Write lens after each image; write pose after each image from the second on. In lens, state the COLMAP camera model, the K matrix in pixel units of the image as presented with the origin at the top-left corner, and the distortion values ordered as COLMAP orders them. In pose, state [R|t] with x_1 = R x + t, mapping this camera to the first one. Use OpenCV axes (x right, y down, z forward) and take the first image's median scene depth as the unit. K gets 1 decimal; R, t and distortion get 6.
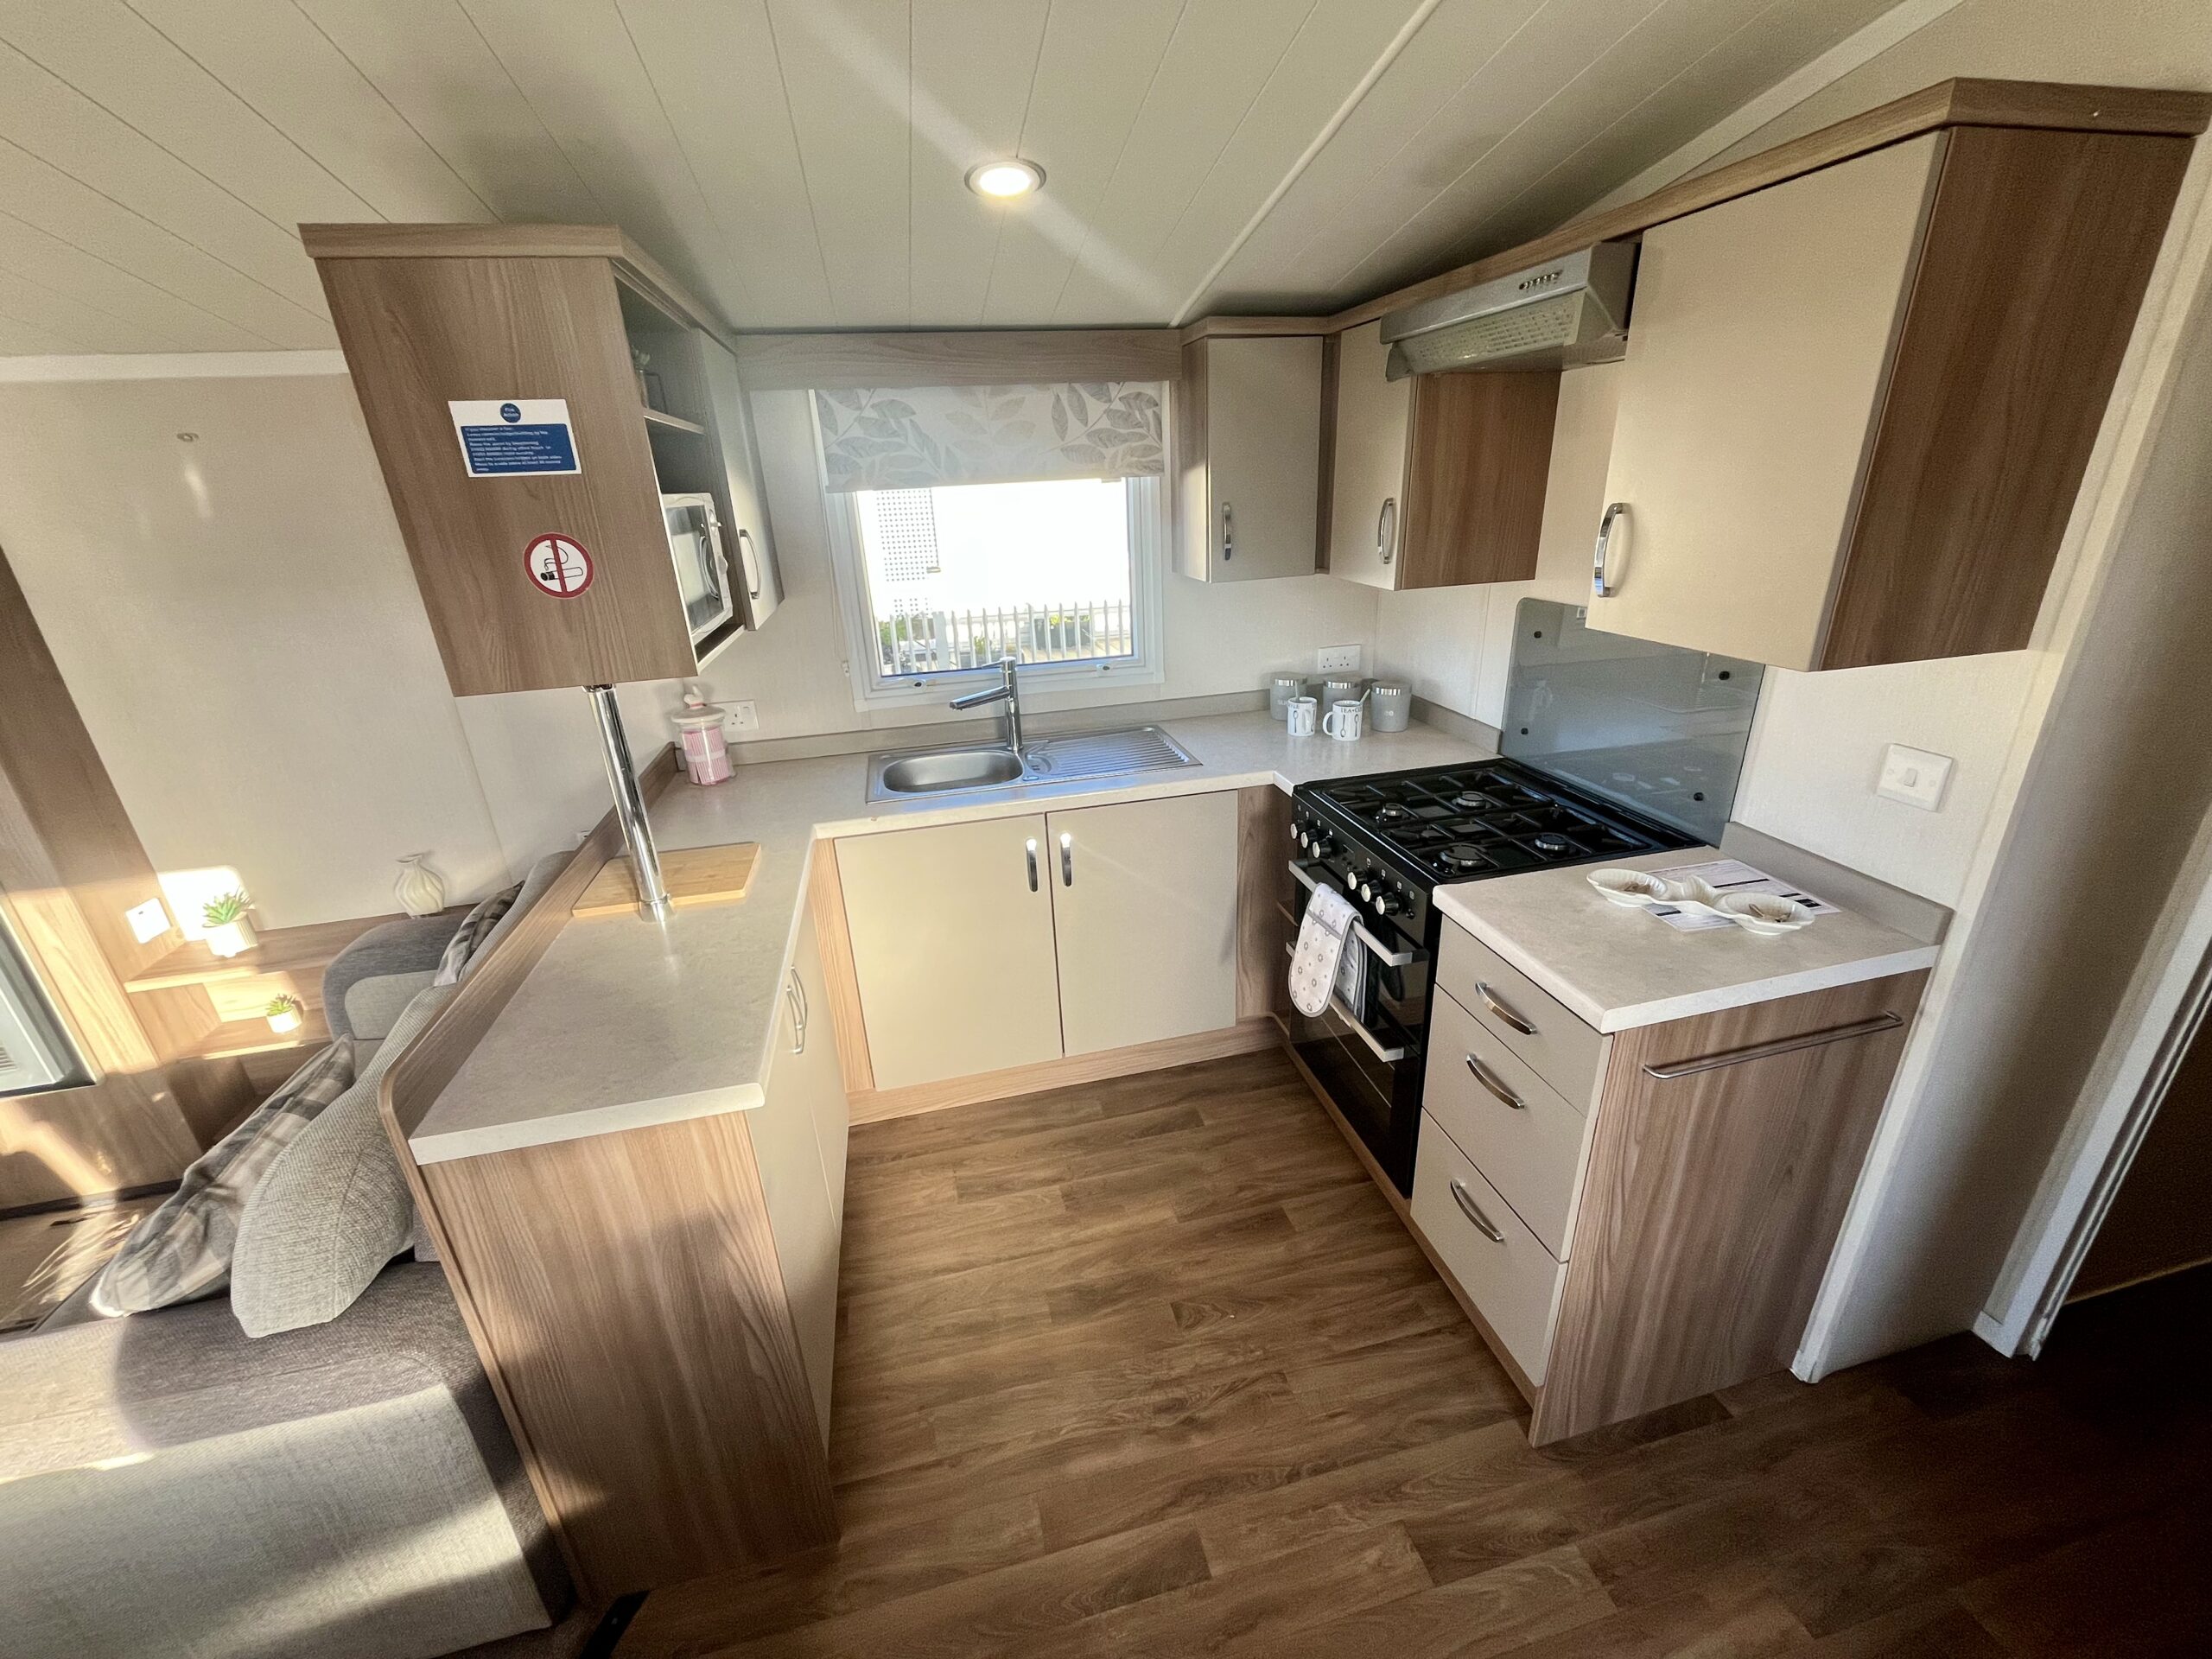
lens RADIAL K [[890.6, 0, 1113.6], [0, 890.6, 827.8], [0, 0, 1]] dist [-0.001723, -0.000666]
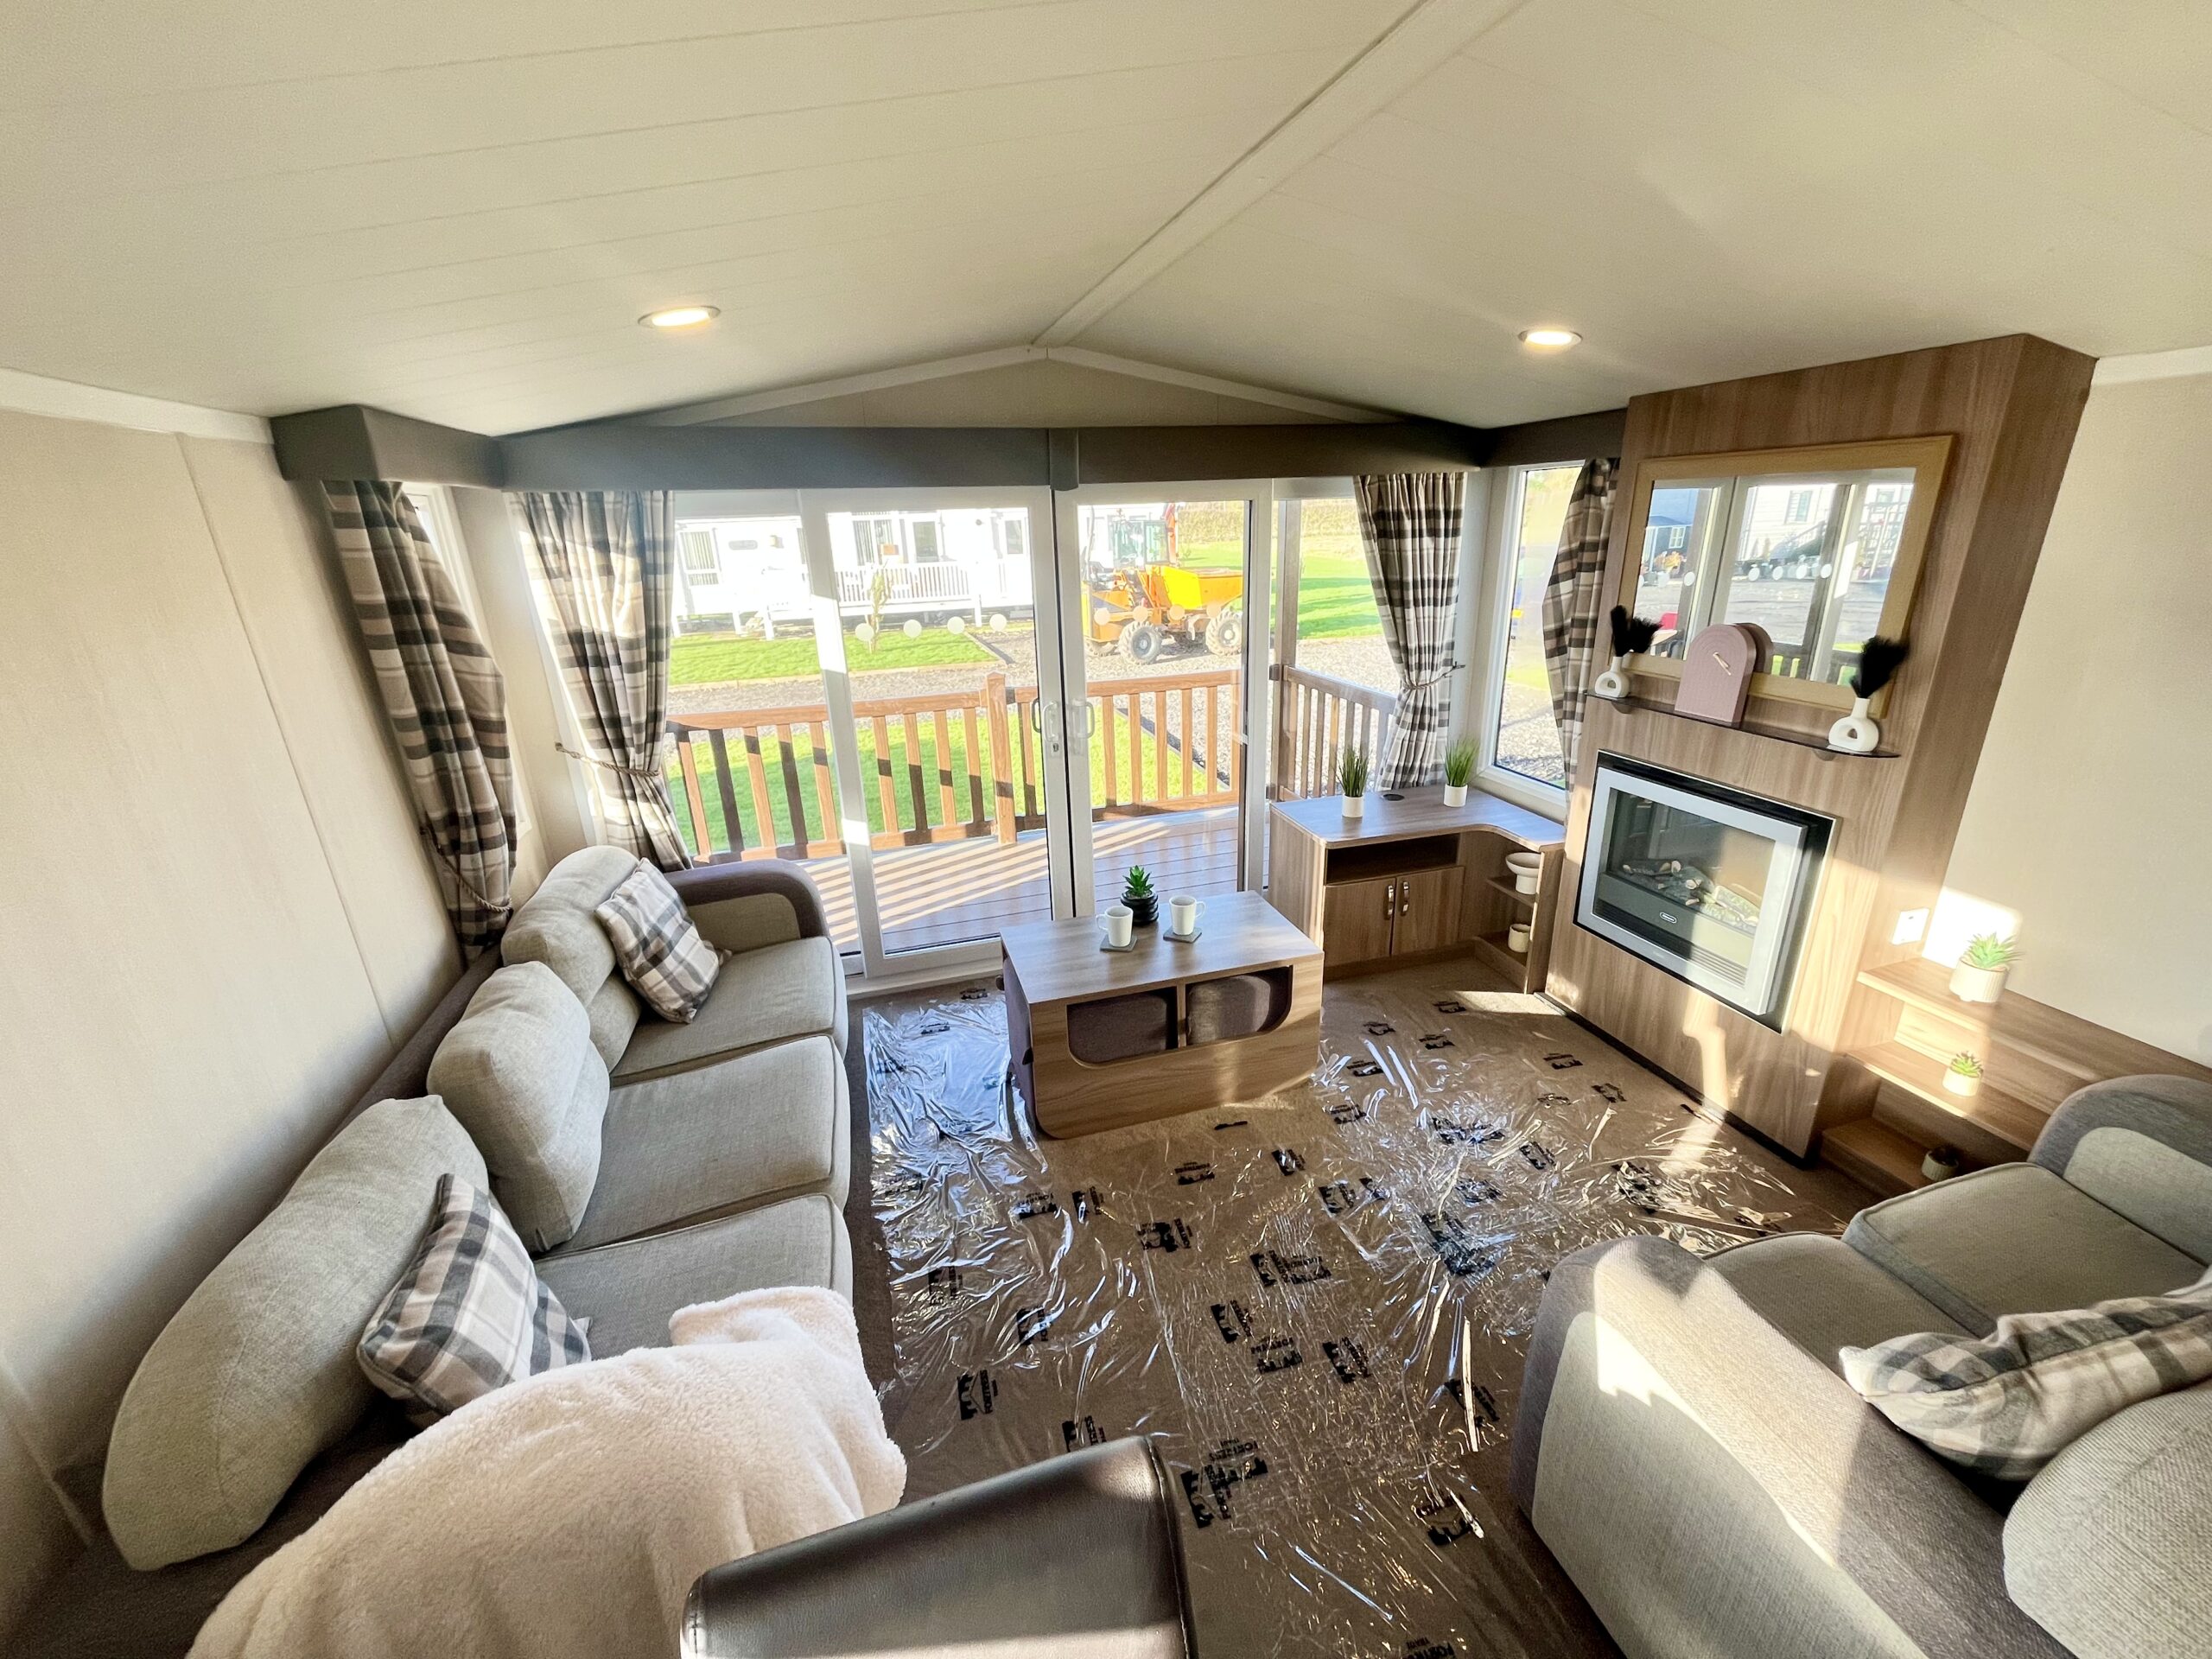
lens RADIAL K [[890.6, 0, 1115.4], [0, 890.6, 830.4], [0, 0, 1]] dist [-0.001723, -0.000666]
pose [[0.071197, 0.366889, -0.927536, -0.270767], [-0.338772, 0.883515, 0.323473, -0.011283], [0.938171, 0.291193, 0.187196, -0.054365]]
